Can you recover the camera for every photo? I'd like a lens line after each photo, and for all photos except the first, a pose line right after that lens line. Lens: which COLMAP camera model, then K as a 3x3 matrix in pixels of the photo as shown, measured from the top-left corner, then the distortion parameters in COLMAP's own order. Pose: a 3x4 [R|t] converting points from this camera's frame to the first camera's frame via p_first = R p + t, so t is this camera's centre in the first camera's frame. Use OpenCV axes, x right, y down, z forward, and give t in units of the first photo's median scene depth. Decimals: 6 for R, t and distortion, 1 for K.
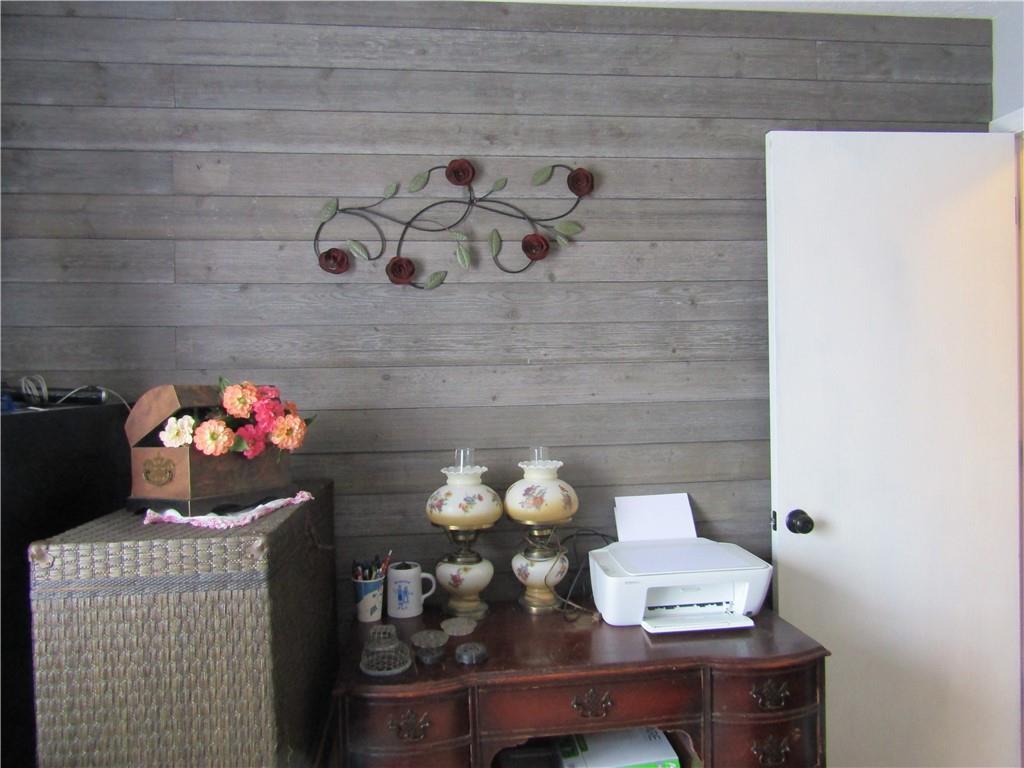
lens RADIAL K [[721.9, 0, 514.9], [0, 721.9, 385.4], [0, 0, 1]] dist [-0.018636, 0.001915]
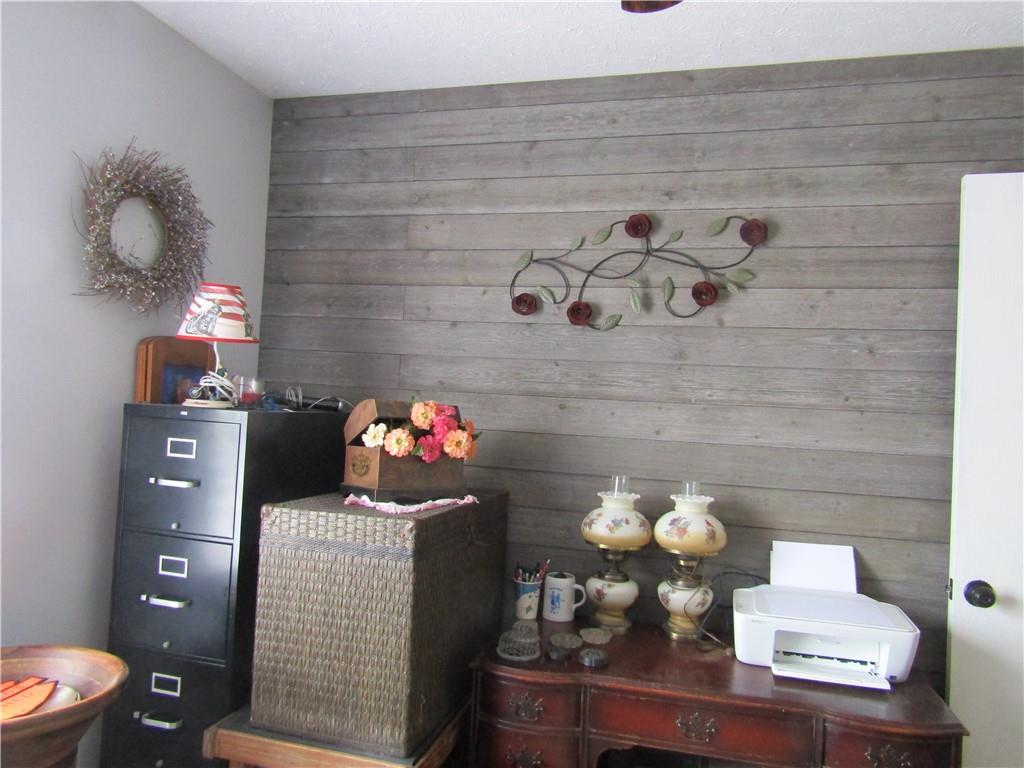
lens RADIAL K [[721.9, 0, 509.5], [0, 721.9, 381.7], [0, 0, 1]] dist [-0.018636, 0.001915]
pose [[0.925944, 0.054212, -0.373749, 0.169257], [-0.074453, 0.996425, -0.039923, 0.001172], [0.370249, 0.064793, 0.926670, -0.084047]]
